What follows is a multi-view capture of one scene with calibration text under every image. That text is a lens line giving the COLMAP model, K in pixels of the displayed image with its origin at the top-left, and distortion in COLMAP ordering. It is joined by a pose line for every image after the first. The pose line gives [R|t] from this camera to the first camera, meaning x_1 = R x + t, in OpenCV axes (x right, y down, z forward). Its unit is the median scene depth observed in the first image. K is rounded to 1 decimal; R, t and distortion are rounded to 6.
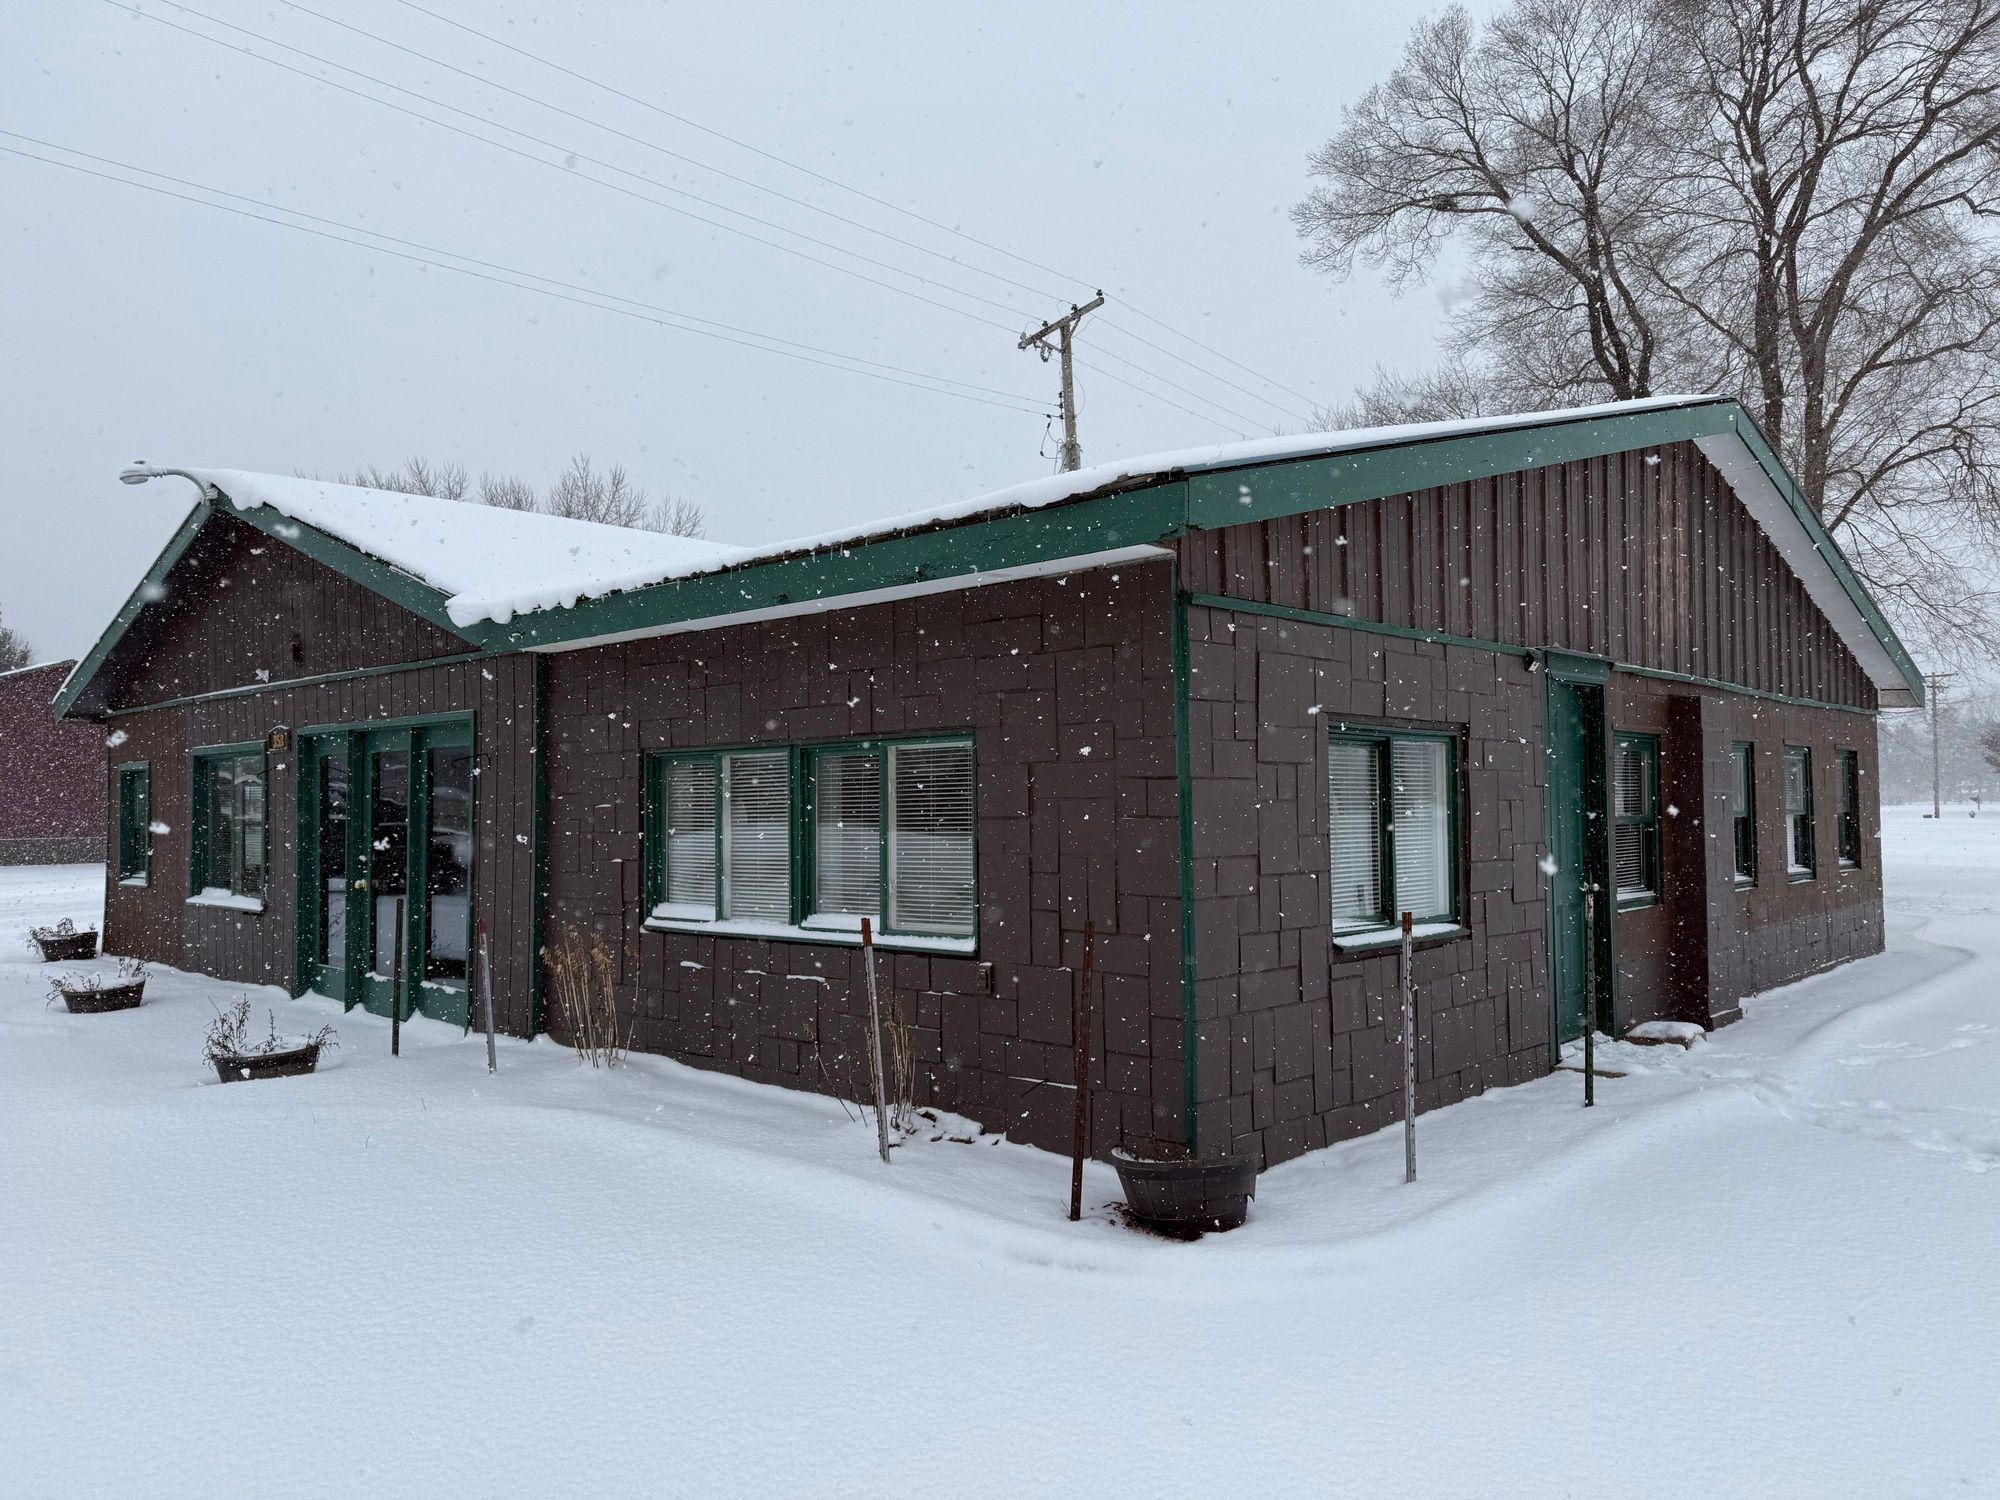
lens RADIAL K [[1422.7, 0, 1000.0], [0, 1422.7, 750.0], [0, 0, 1]] dist [0.017998, 0.001059]
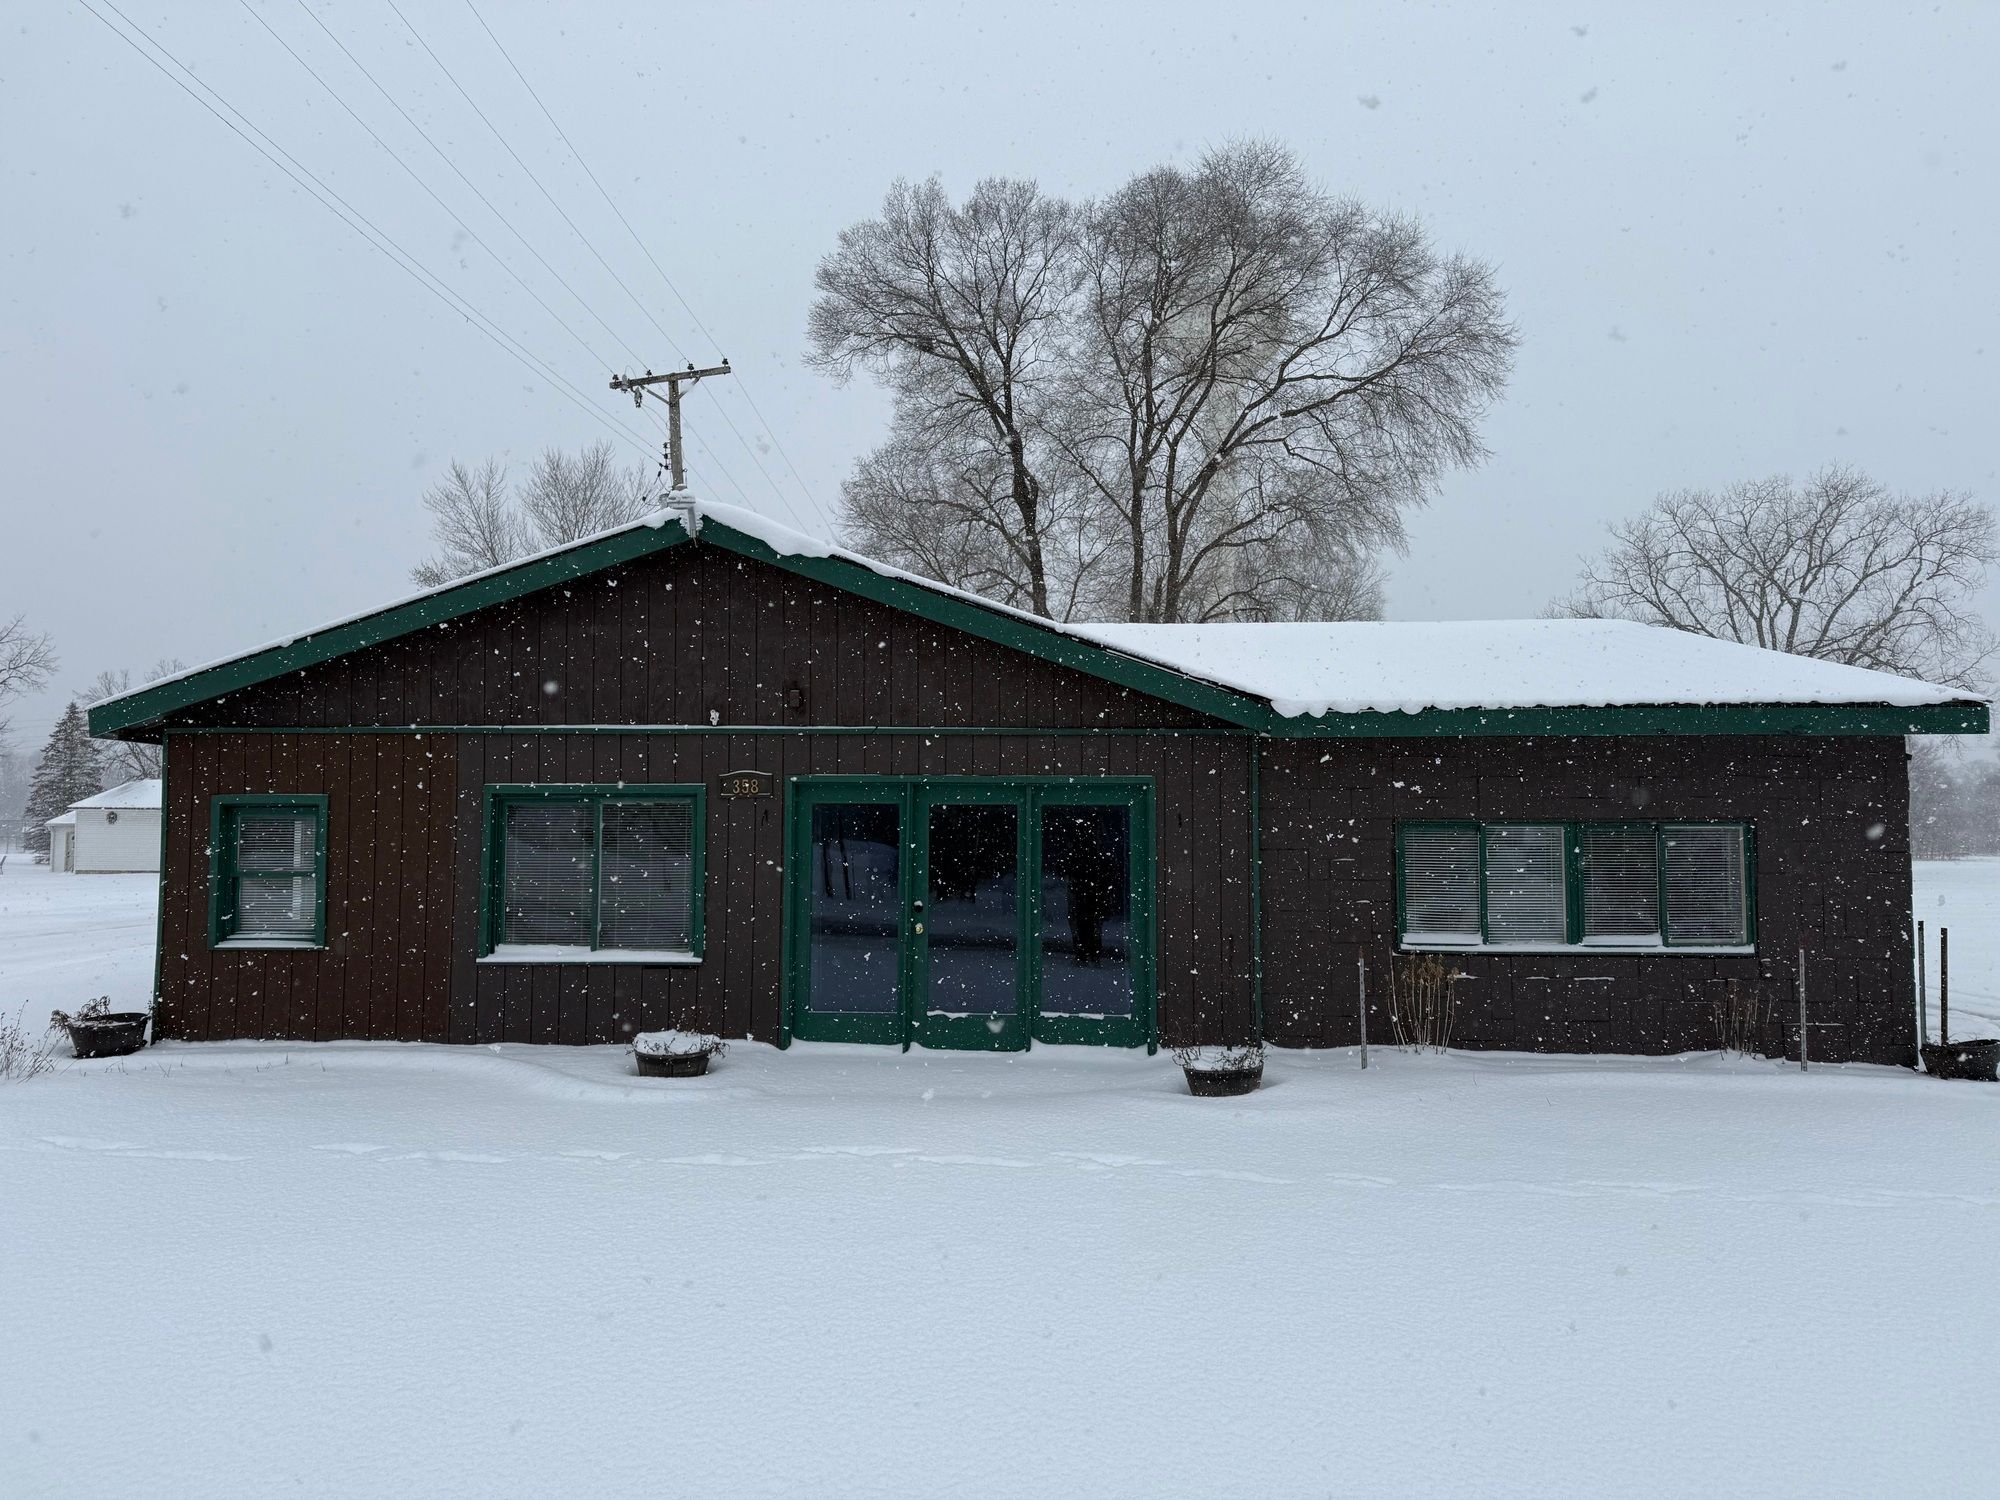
lens RADIAL K [[1337.6, 0, 1000.0], [0, 1337.6, 750.0], [0, 0, 1]] dist [0.005886, 0.000540]
pose [[0.768489, 0.043843, 0.638359, -0.934456], [-0.034659, 0.999037, -0.026890, -0.012804], [-0.638923, -0.001460, 0.769269, 0.191130]]
